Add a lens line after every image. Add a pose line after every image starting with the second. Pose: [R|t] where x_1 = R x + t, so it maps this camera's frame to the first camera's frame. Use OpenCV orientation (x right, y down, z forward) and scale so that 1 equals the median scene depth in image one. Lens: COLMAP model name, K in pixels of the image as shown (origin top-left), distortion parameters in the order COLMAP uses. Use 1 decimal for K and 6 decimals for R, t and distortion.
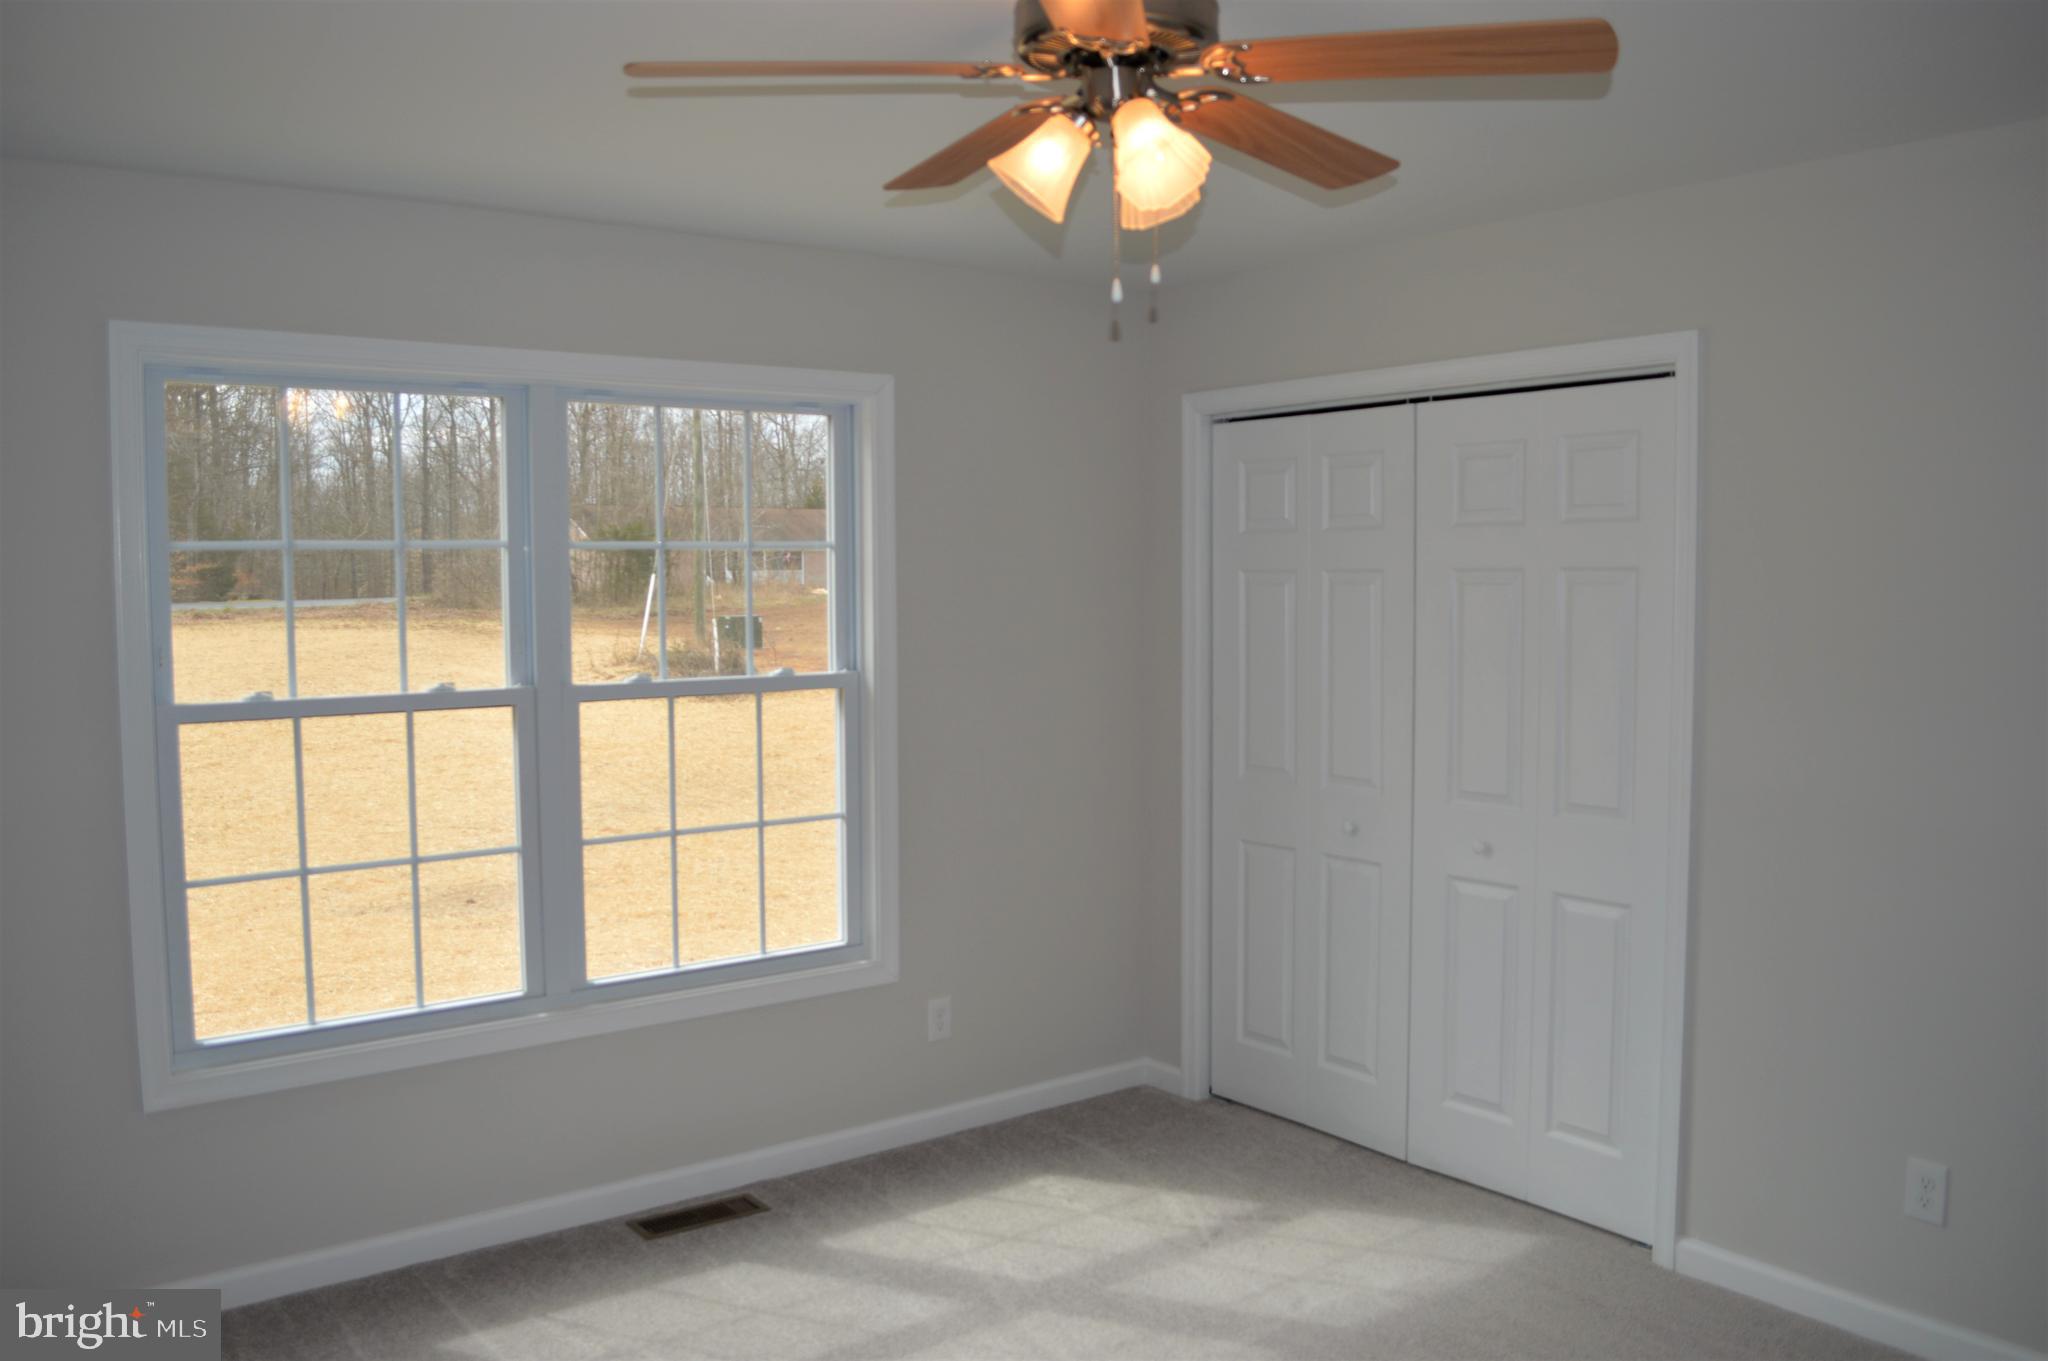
lens RADIAL K [[1623.1, 0, 1019.4], [0, 1623.1, 696.9], [0, 0, 1]] dist [-0.087300, -0.001013]
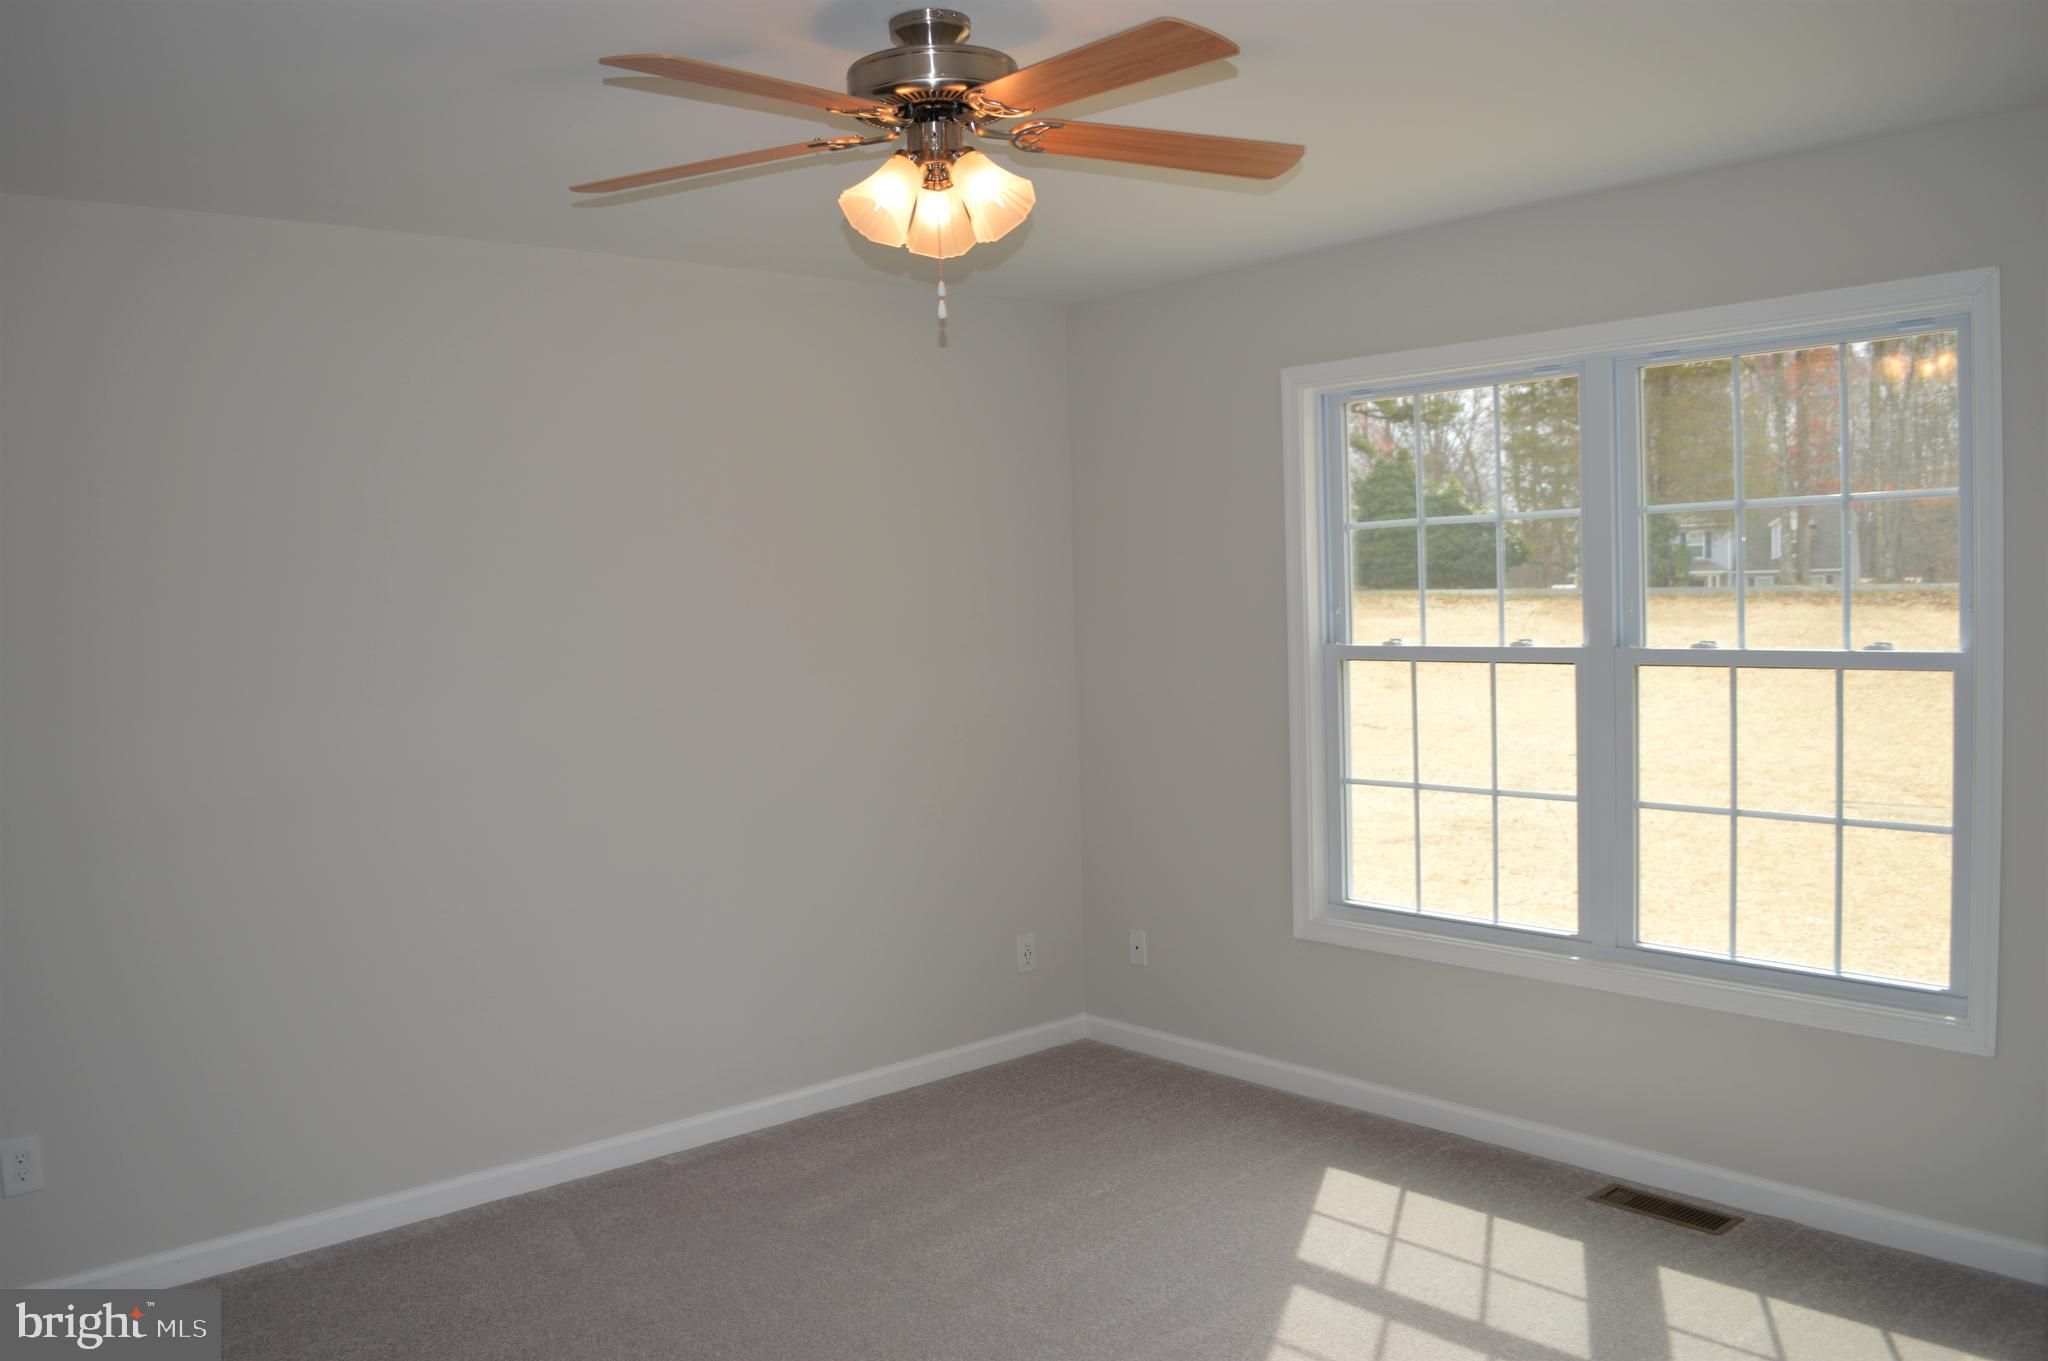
lens RADIAL K [[1628.6, 0, 1024.0], [0, 1628.6, 680.5], [0, 0, 1]] dist [-0.074561, 0.002459]
pose [[0.074470, 0.069479, -0.994800, 0.707133], [-0.031657, 0.997232, 0.067279, -0.043153], [0.996721, 0.026482, 0.076463, 0.544241]]
